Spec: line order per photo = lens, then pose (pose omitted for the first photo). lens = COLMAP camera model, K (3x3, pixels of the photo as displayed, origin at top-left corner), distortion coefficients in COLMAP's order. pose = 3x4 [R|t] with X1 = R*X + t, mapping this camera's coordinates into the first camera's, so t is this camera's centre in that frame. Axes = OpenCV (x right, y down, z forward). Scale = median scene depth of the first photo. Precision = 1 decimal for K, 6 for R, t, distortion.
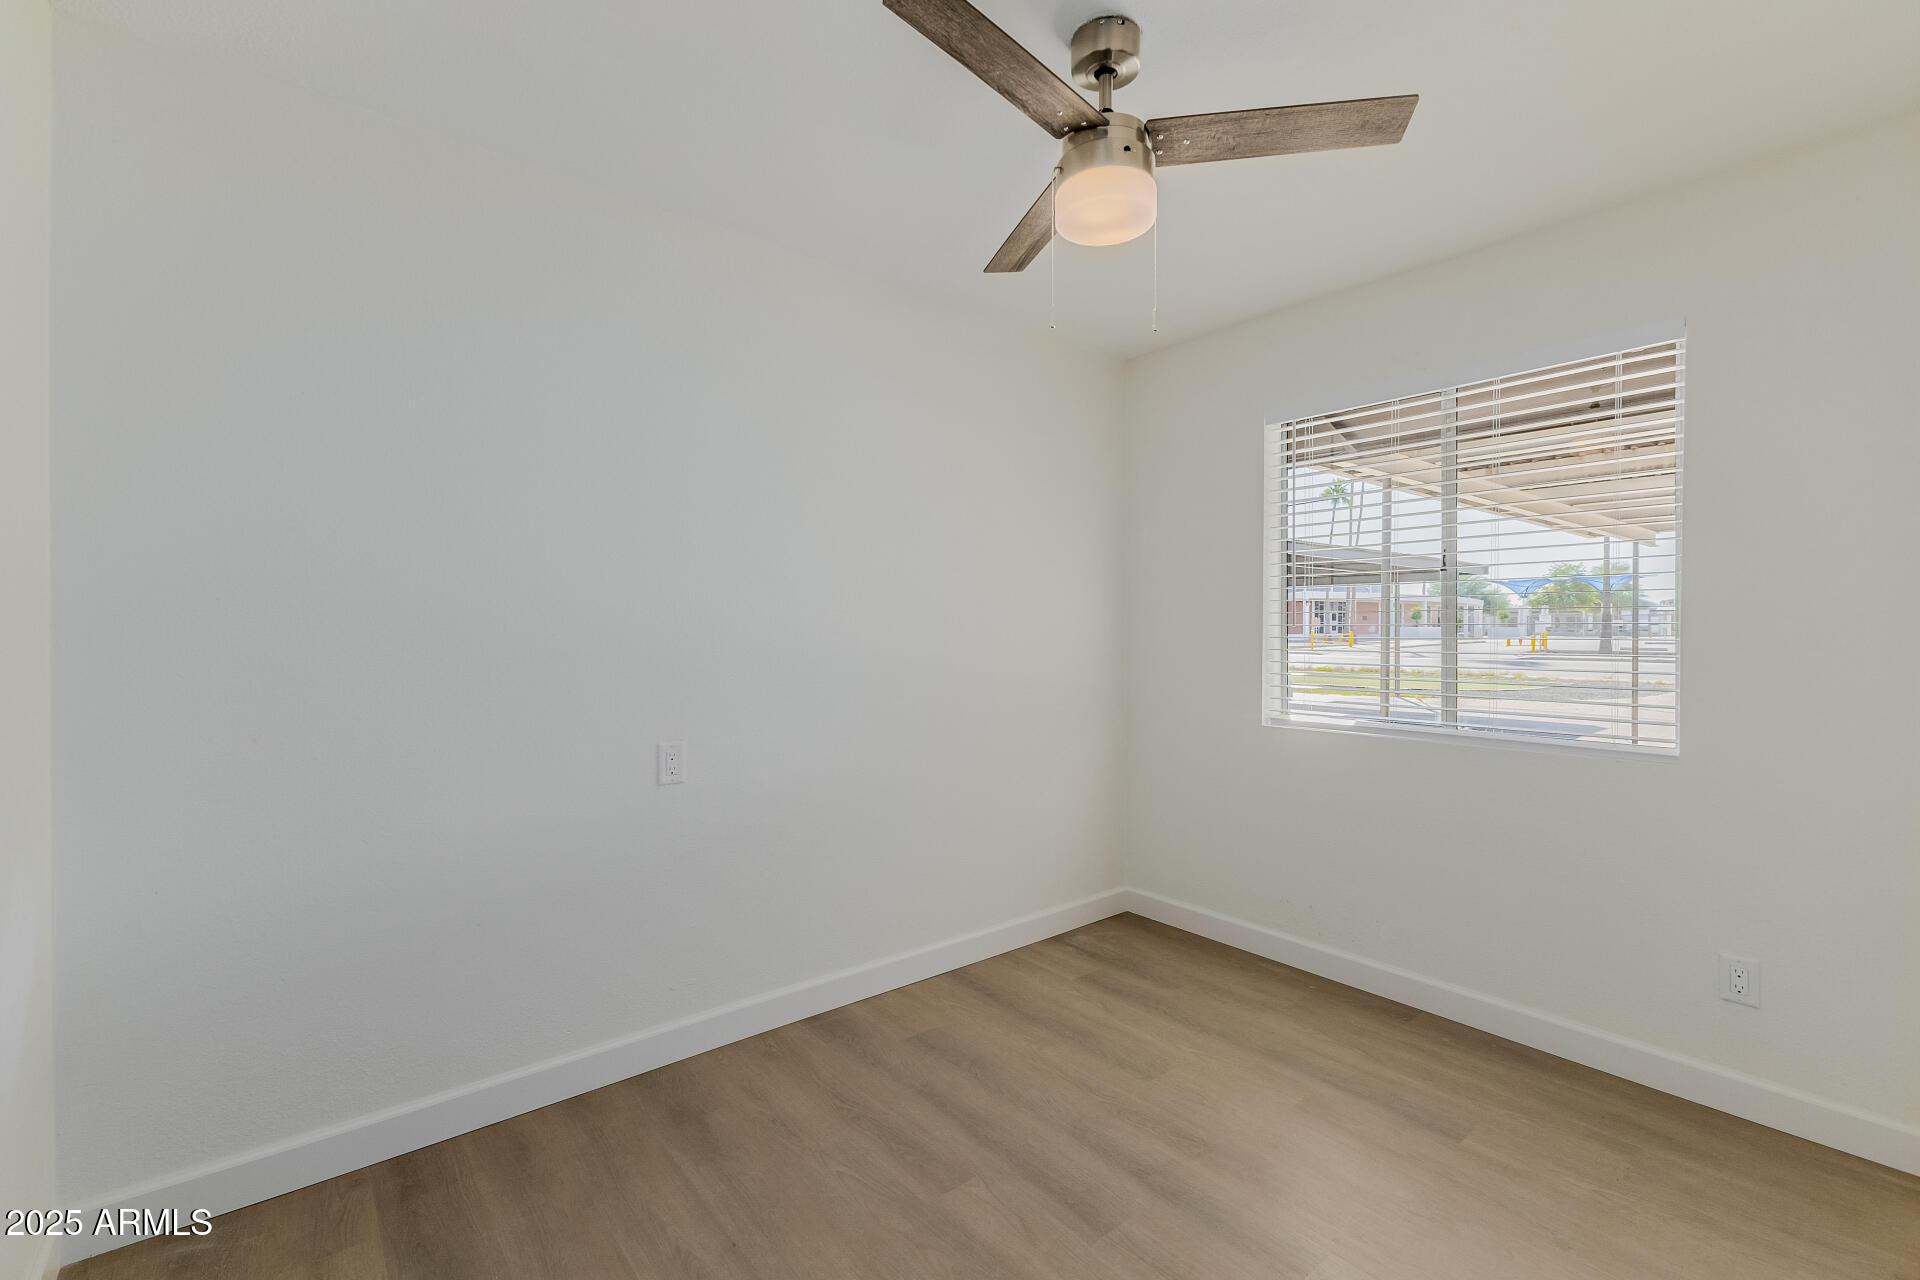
lens RADIAL K [[829.6, 0, 953.8], [0, 829.6, 636.9], [0, 0, 1]] dist [0.005736, 0.000561]
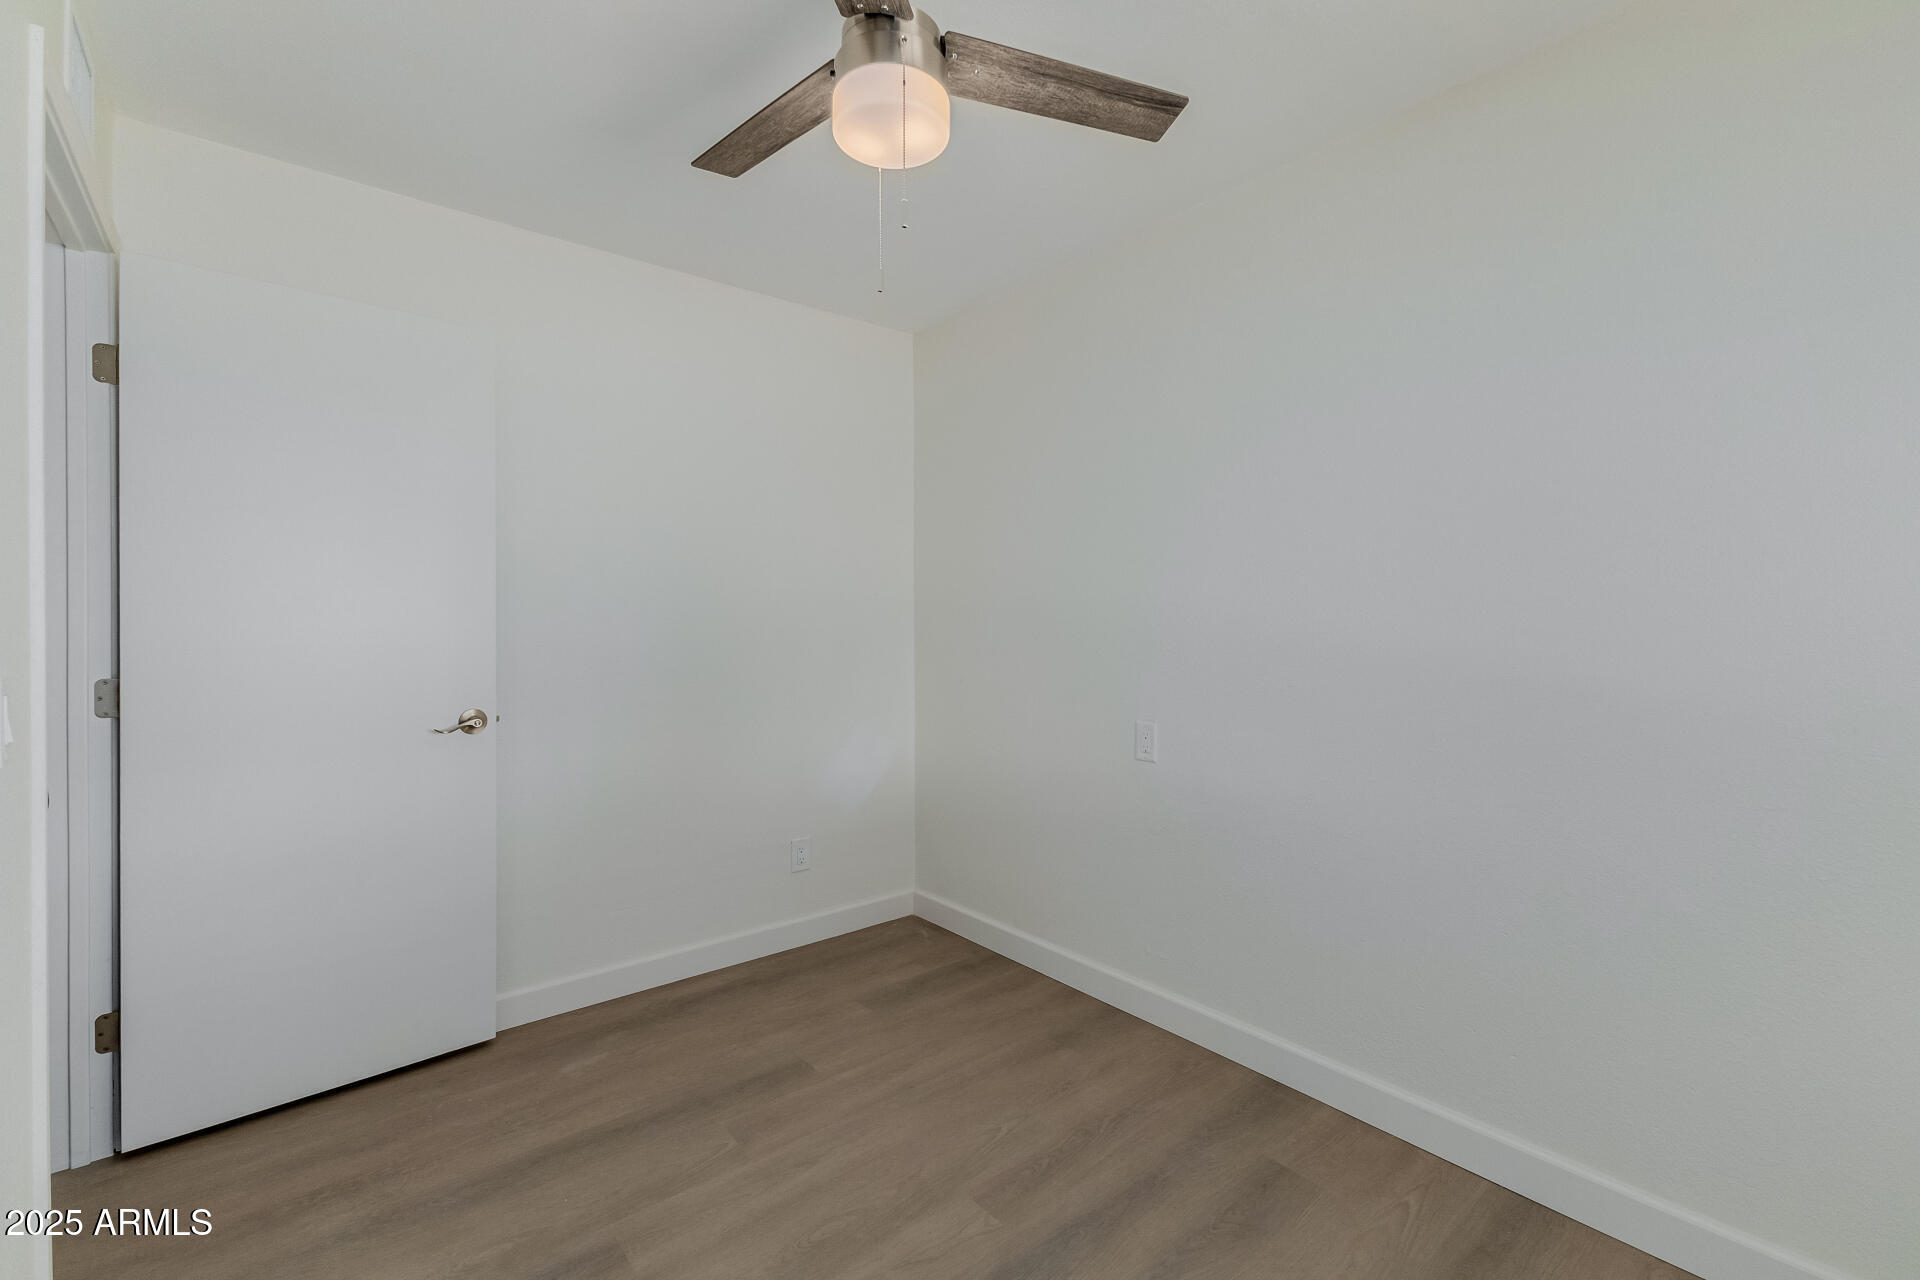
lens RADIAL K [[829.6, 0, 958.5], [0, 829.6, 629.6], [0, 0, 1]] dist [0.005736, 0.000561]
pose [[0.001287, 0.006812, -0.999976, 0.649504], [-0.005716, 0.999961, 0.006805, 0.000836], [0.999983, 0.005707, 0.001326, 0.668764]]
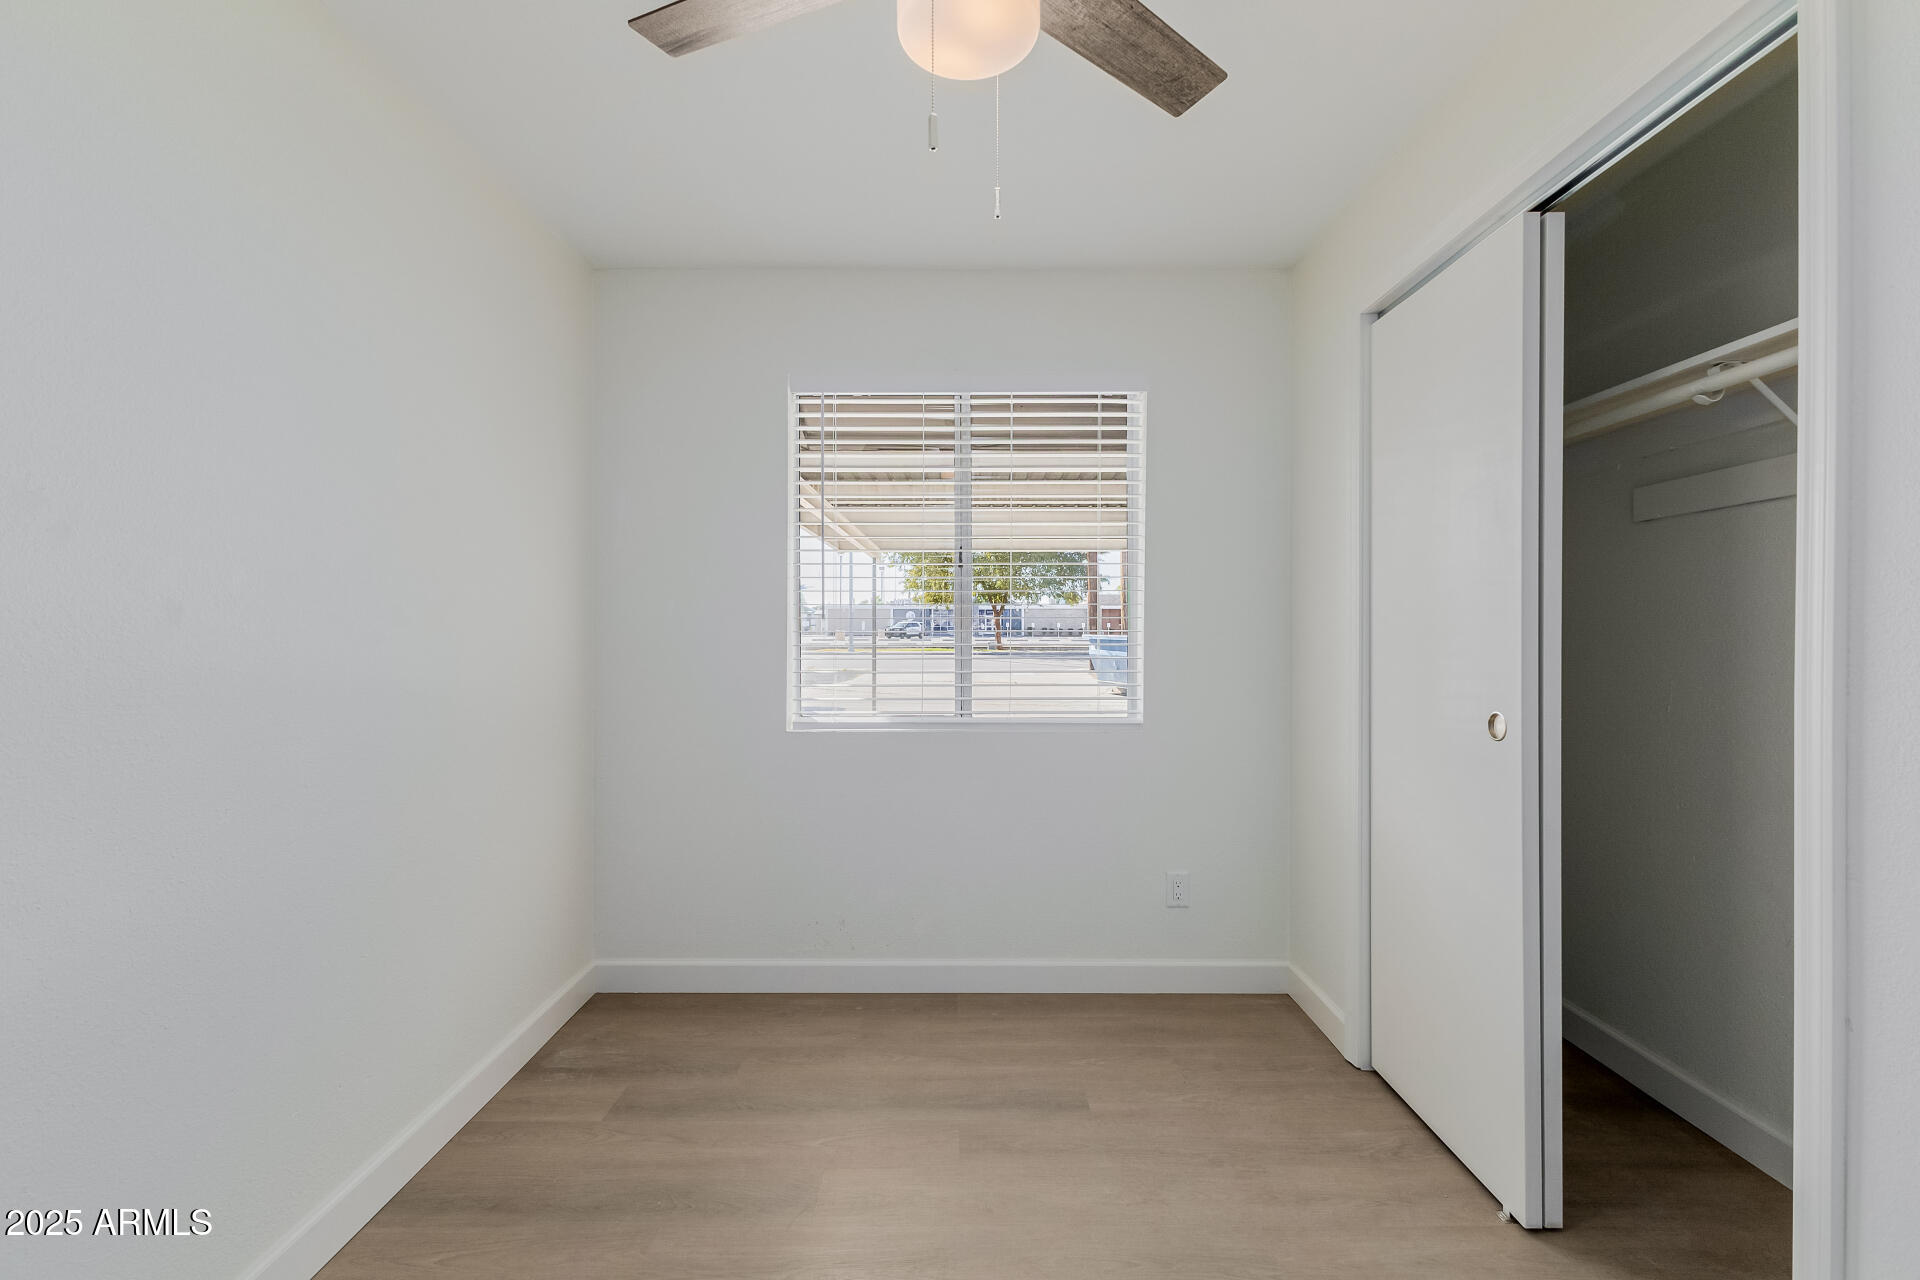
lens RADIAL K [[829.6, 0, 961.1], [0, 829.6, 634.7], [0, 0, 1]] dist [0.005736, 0.000561]
pose [[0.631905, -0.007004, 0.775014, -0.228580], [0.008373, 0.999963, 0.002209, 0.003761], [-0.775001, 0.005093, 0.631940, 0.349434]]
